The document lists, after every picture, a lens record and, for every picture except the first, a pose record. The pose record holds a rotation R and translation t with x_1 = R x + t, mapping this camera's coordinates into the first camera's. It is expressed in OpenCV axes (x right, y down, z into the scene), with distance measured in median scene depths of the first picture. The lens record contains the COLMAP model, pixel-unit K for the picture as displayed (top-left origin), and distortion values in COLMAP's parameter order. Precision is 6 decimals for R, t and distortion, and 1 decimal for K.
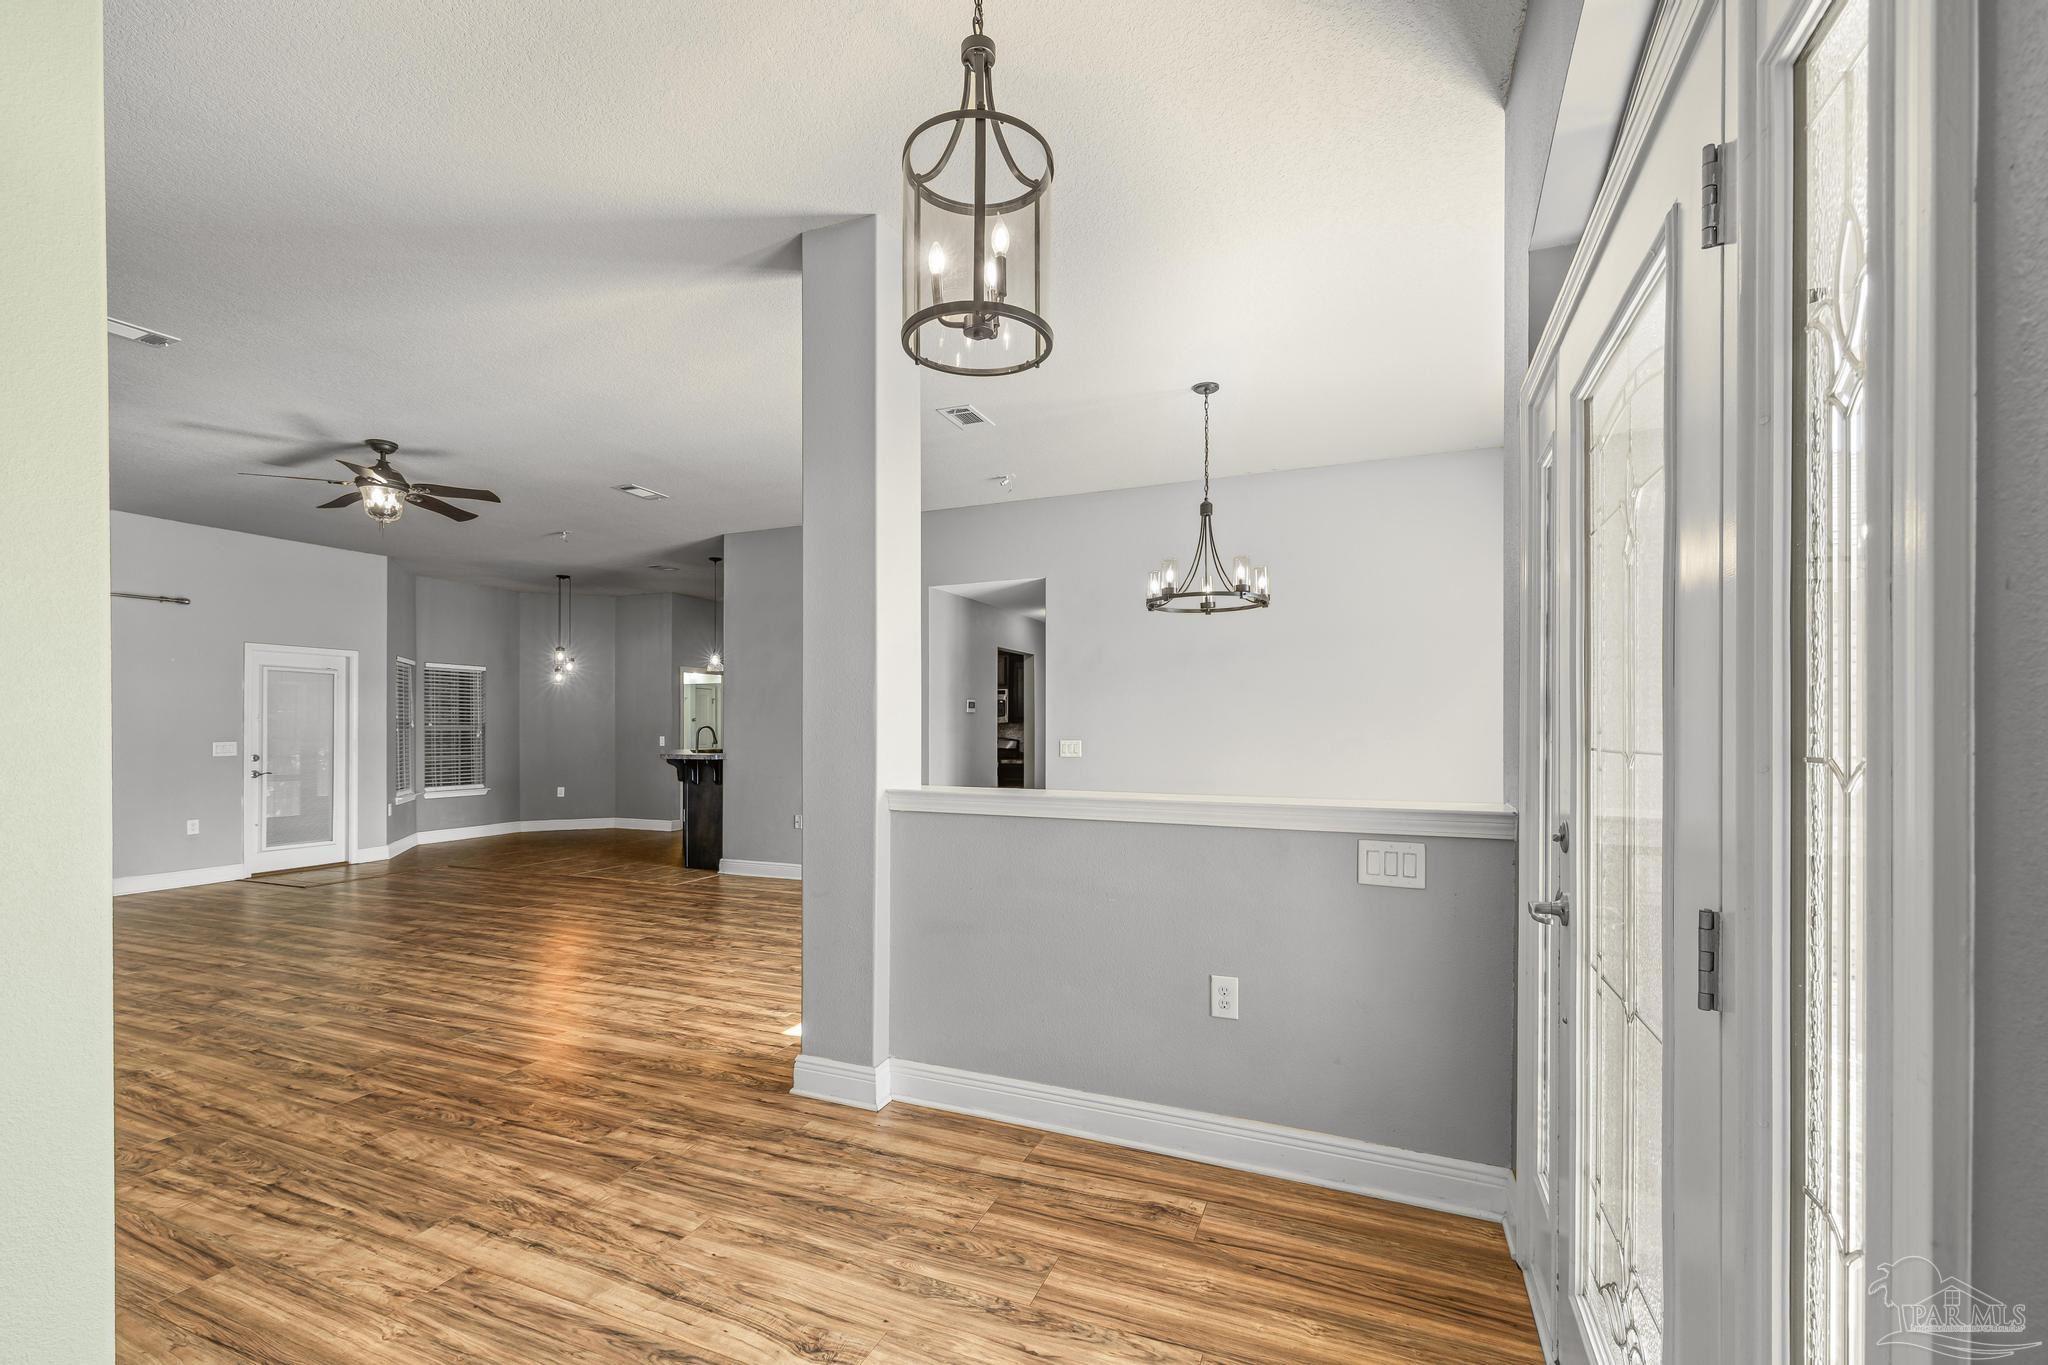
lens RADIAL K [[864.8, 0, 1022.8], [0, 864.8, 716.6], [0, 0, 1]] dist [0.002838, -0.000460]
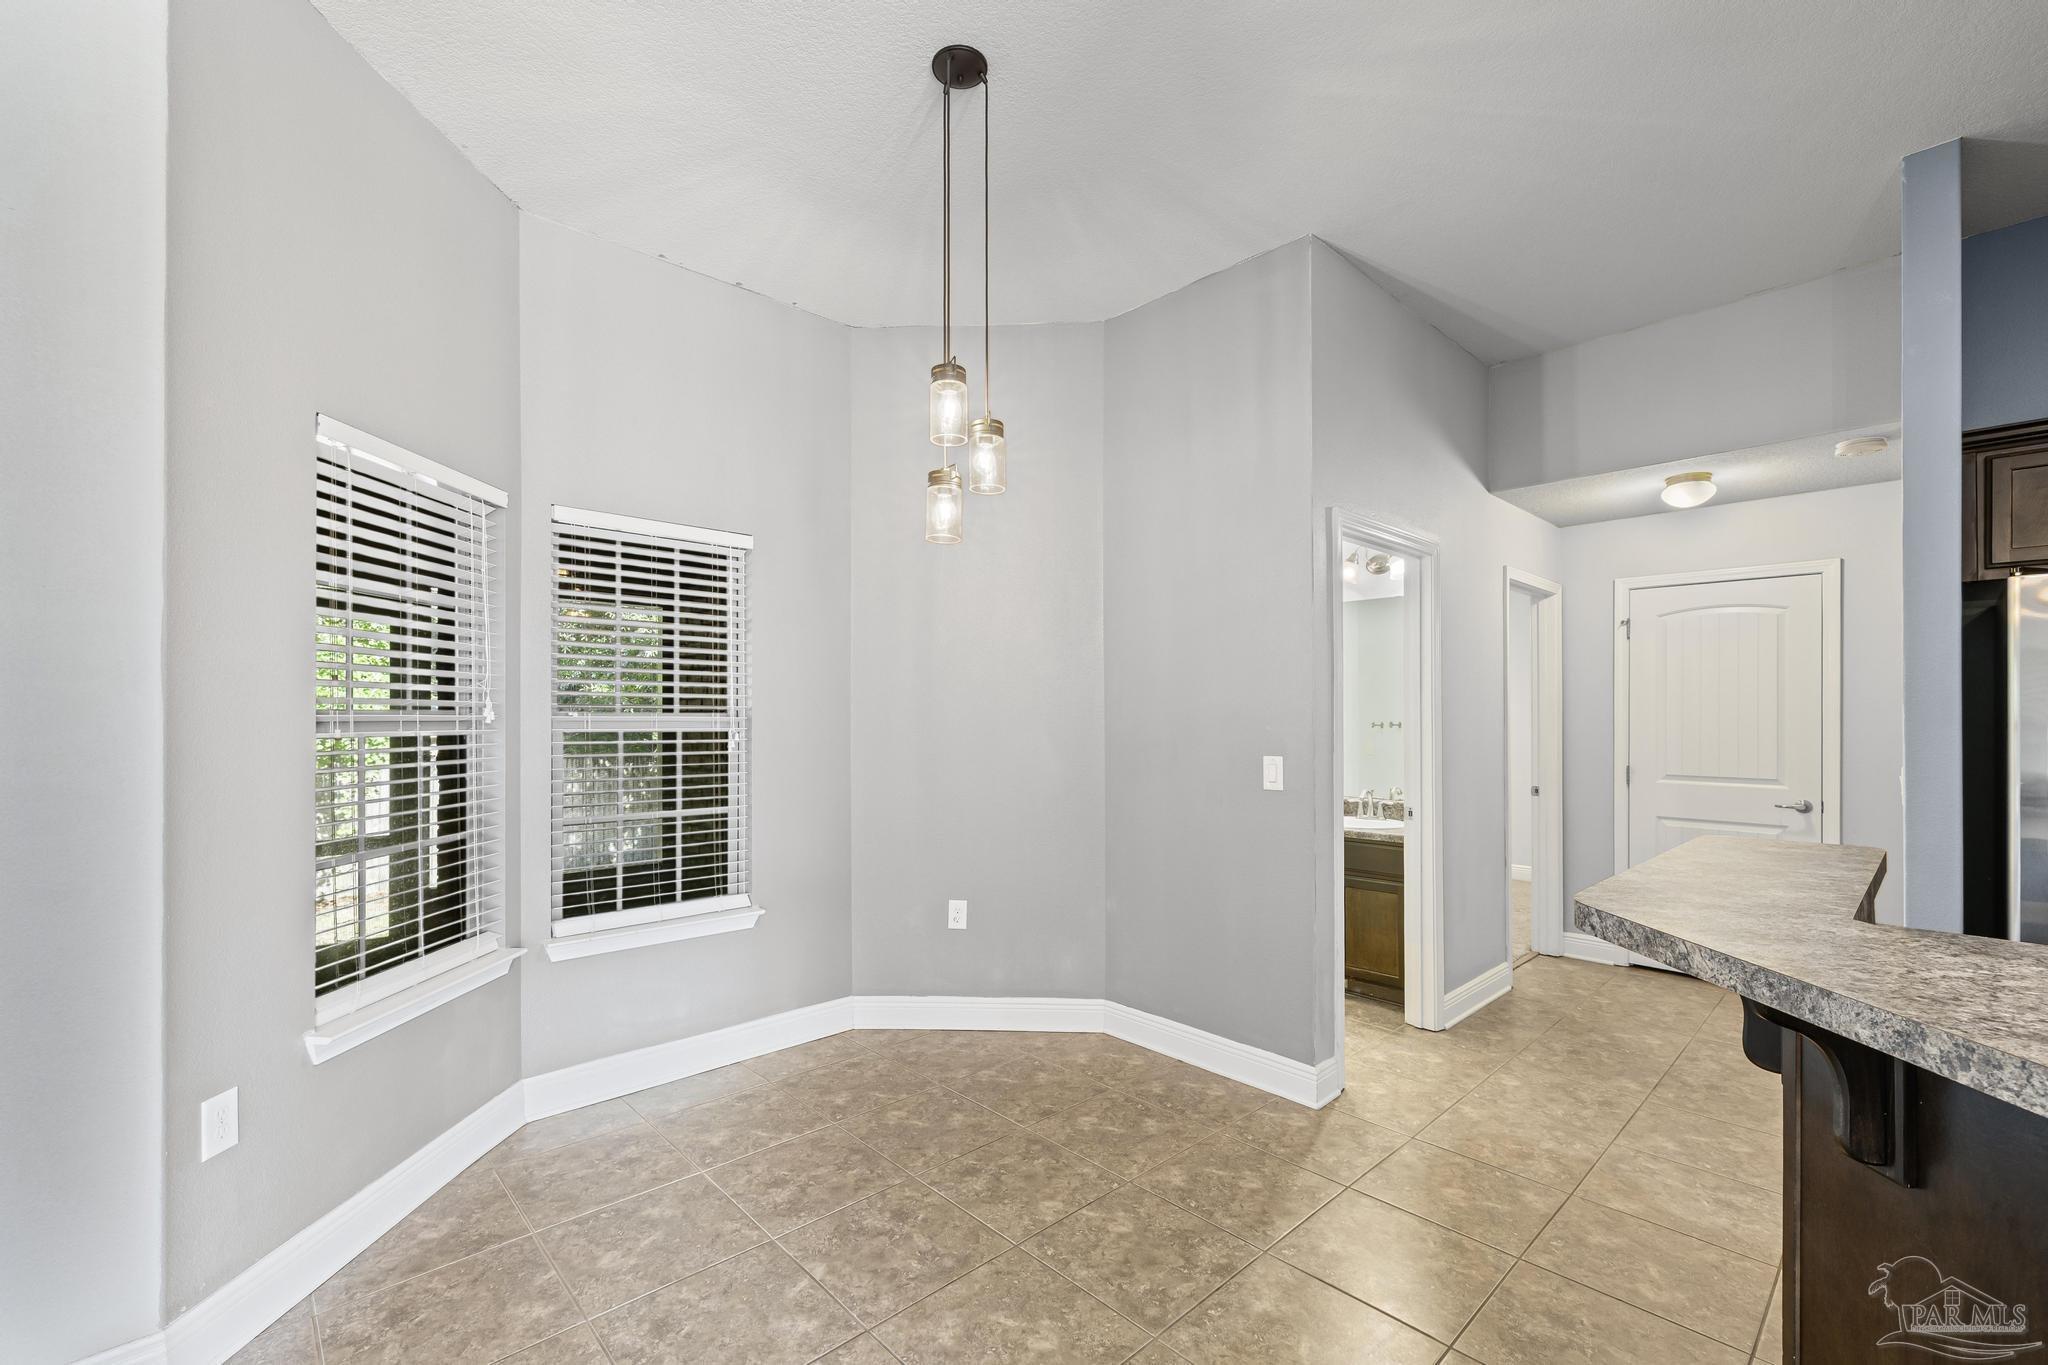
lens RADIAL K [[864.8, 0, 1035.3], [0, 864.8, 718.7], [0, 0, 1]] dist [0.002838, -0.000460]
pose [[0.914819, 0.005657, -0.403824, -0.770444], [-0.000106, 0.999905, 0.013766, 0.013912], [0.403864, -0.012551, 0.914733, 1.463040]]
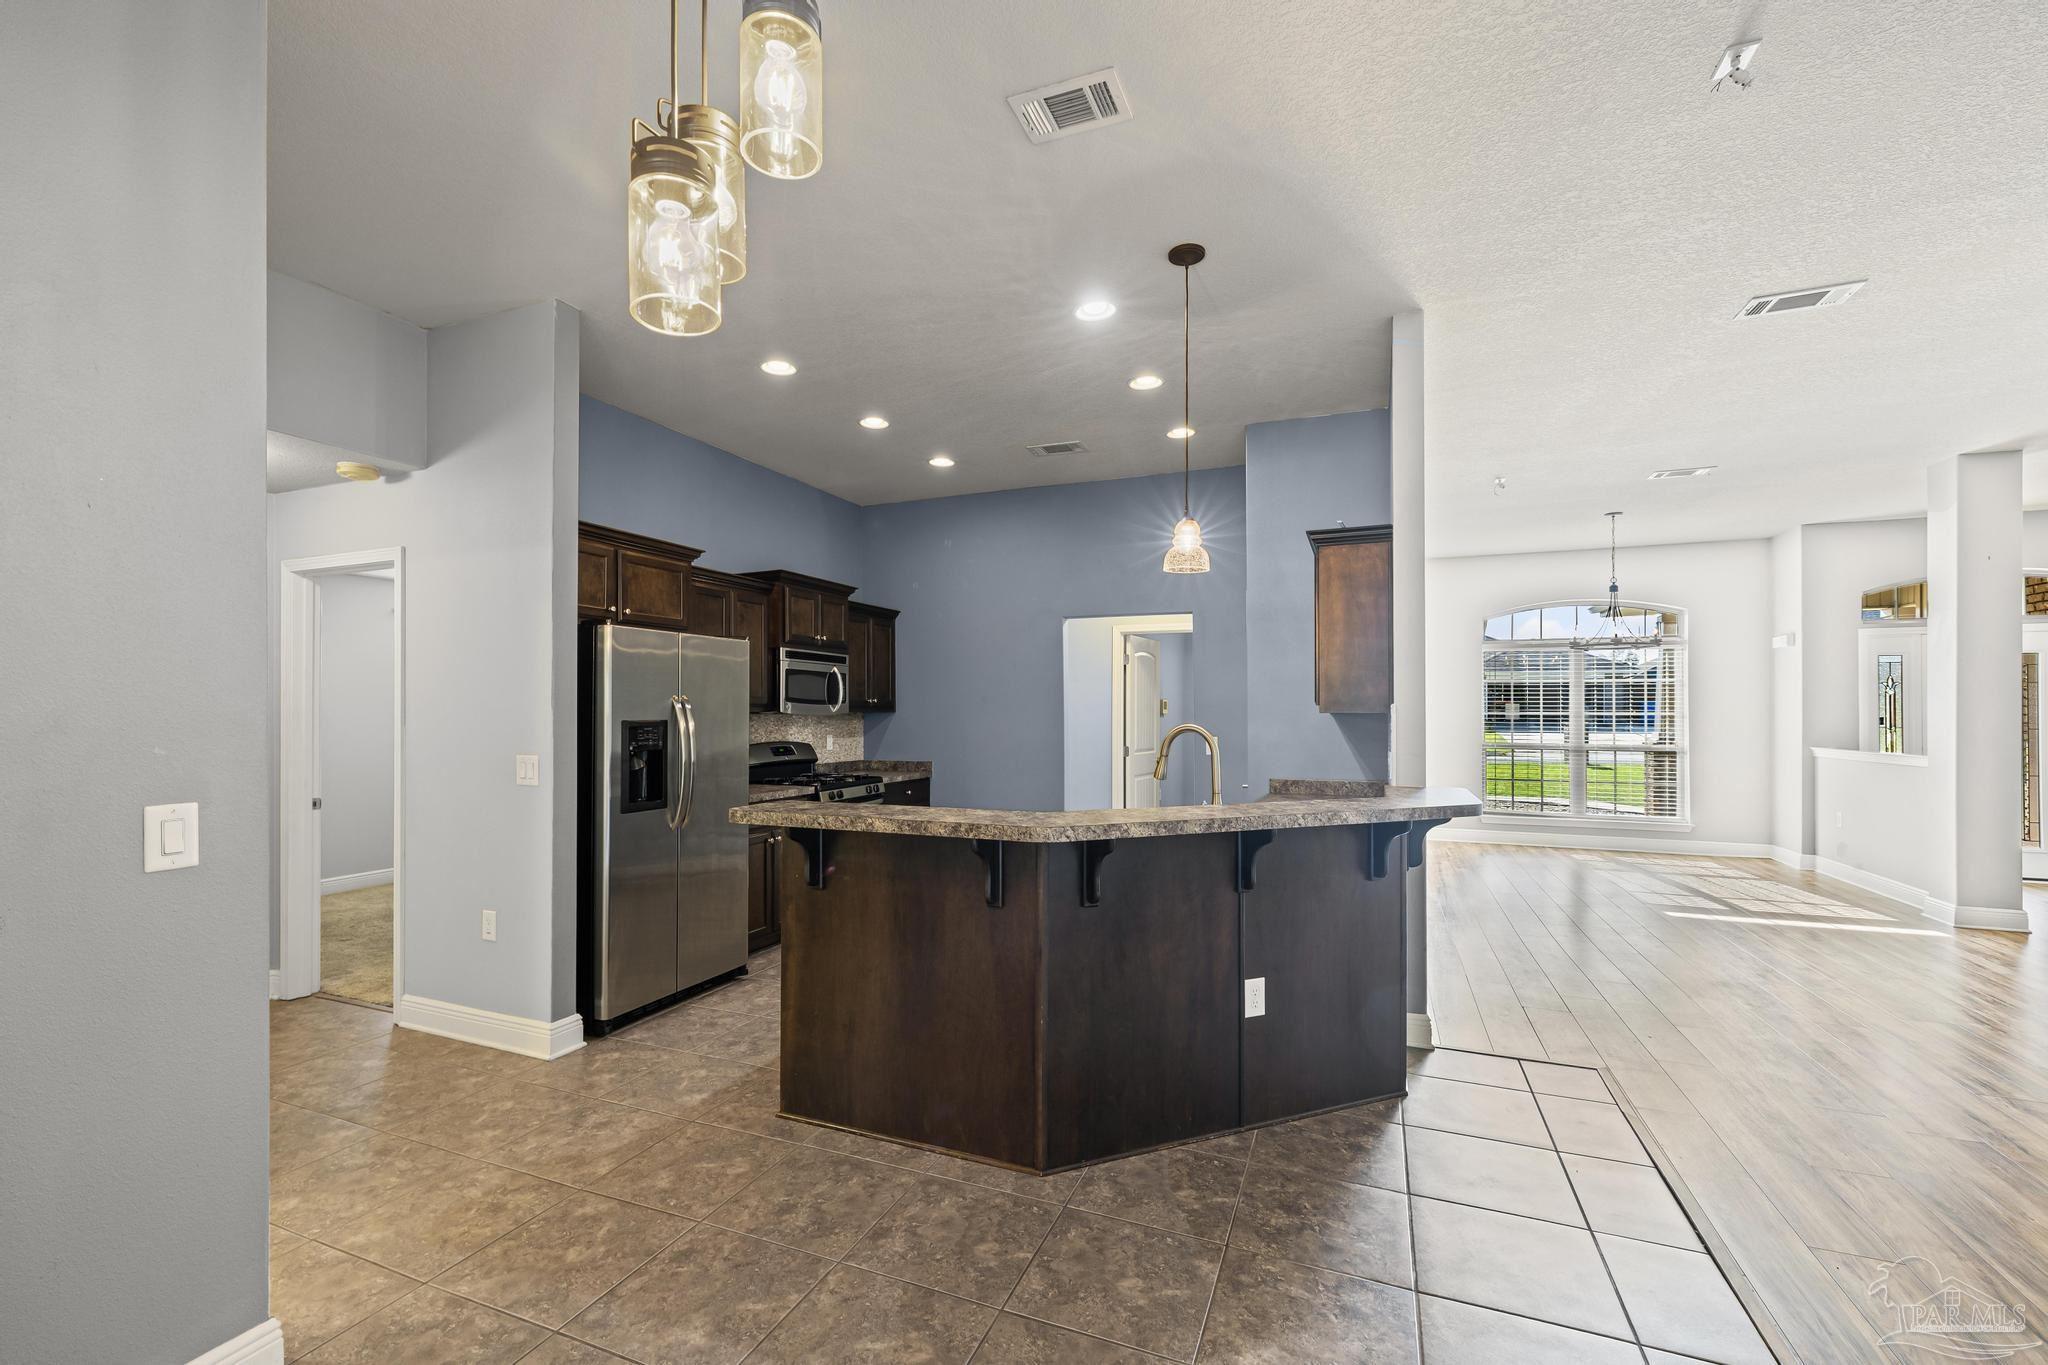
lens RADIAL K [[864.8, 0, 1015.1], [0, 864.8, 704.6], [0, 0, 1]] dist [0.002838, -0.000460]
pose [[-0.000285, 0.011339, 0.999936, -1.170550], [-0.014611, 0.999829, -0.011342, 0.010986], [-0.999893, -0.014613, -0.000120, 1.765050]]
